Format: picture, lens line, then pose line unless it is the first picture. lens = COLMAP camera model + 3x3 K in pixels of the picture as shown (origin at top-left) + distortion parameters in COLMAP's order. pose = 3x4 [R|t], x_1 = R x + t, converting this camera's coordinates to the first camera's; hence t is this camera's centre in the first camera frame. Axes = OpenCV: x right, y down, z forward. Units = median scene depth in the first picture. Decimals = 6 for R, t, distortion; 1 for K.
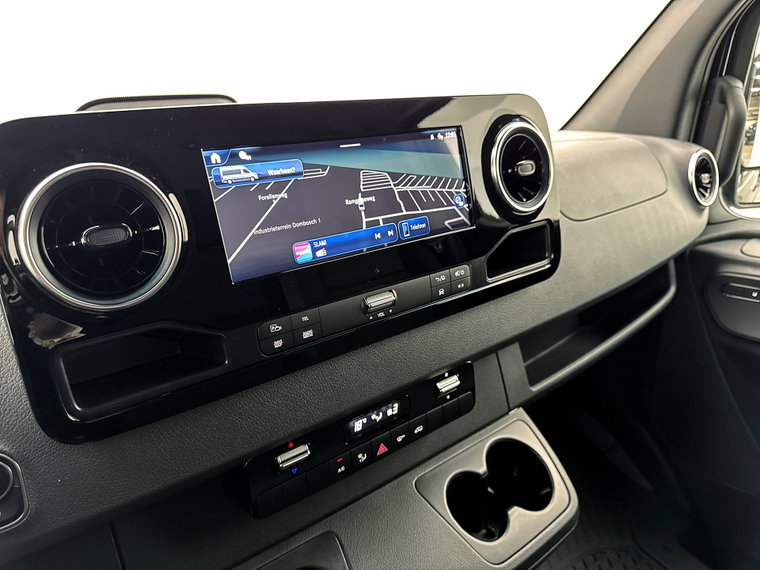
lens RADIAL K [[549.4, 0, 396.6], [0, 549.4, 286.5], [0, 0, 1]] dist [0.078710, -0.005793]
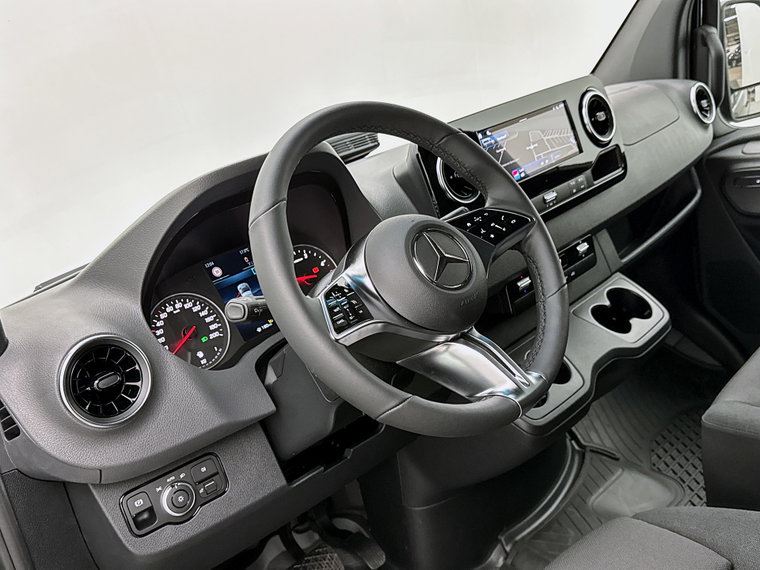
lens RADIAL K [[765.7, 0, 380.0], [0, 765.7, 259.8], [0, 0, 1]] dist [0.108572, 0.008317]
pose [[0.980704, -0.182260, 0.070716, -0.752956], [0.186738, 0.980394, -0.062899, 0.268780], [-0.057865, 0.074891, 0.995511, -1.442303]]
